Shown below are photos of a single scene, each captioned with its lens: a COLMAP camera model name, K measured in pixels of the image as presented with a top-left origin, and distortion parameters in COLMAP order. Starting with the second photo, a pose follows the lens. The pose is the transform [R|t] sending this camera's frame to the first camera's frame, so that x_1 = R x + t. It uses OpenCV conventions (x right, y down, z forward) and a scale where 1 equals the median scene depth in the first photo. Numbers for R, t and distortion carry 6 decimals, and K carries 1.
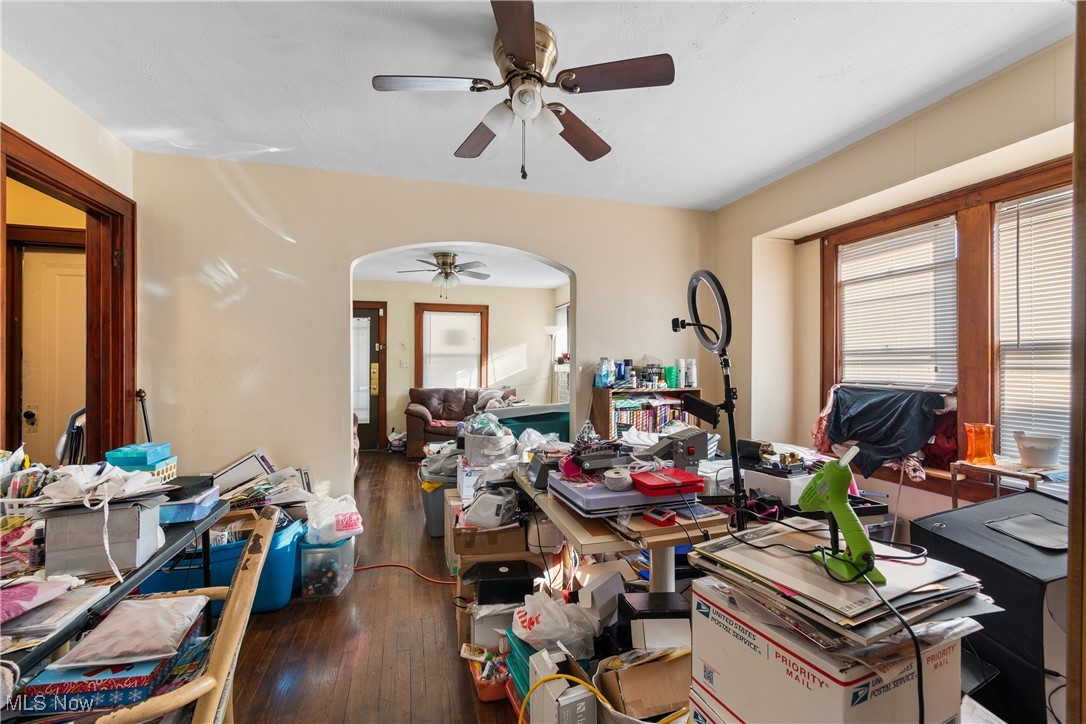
lens RADIAL K [[493.1, 0, 540.1], [0, 493.1, 361.2], [0, 0, 1]] dist [0.005259, 0.000570]
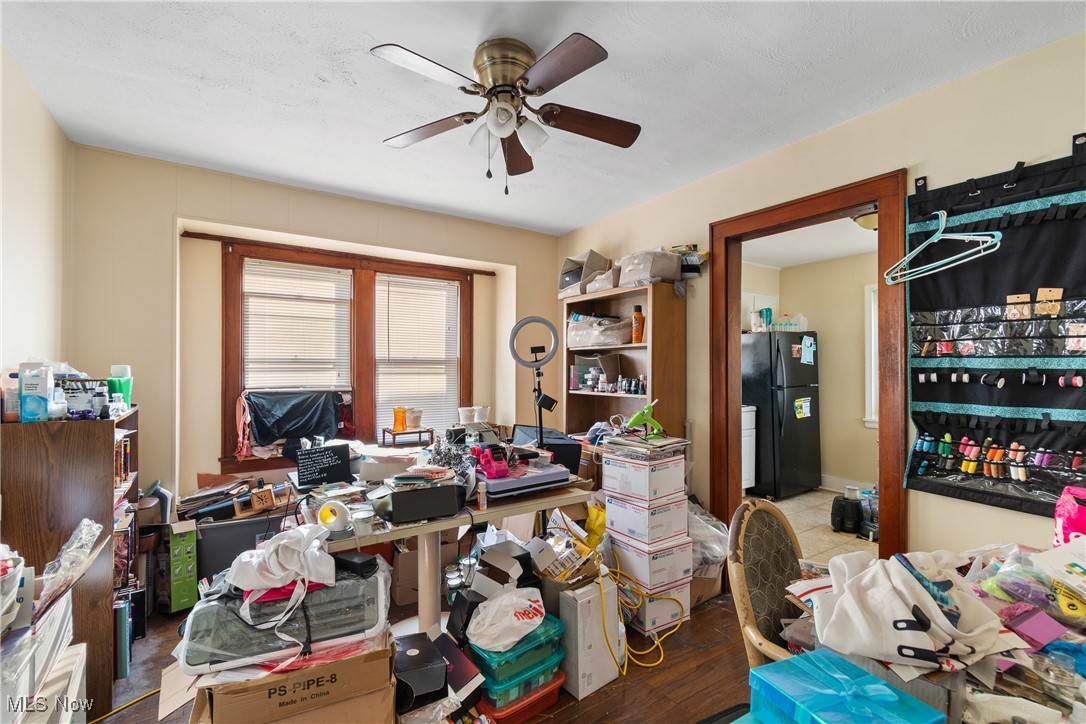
lens RADIAL K [[493.1, 0, 549.1], [0, 493.1, 366.5], [0, 0, 1]] dist [0.005259, 0.000570]
pose [[-0.343708, 0.008967, 0.939034, -0.691009], [-0.002182, 0.999944, -0.010348, 0.005979], [-0.939074, -0.005606, -0.343669, 0.889140]]
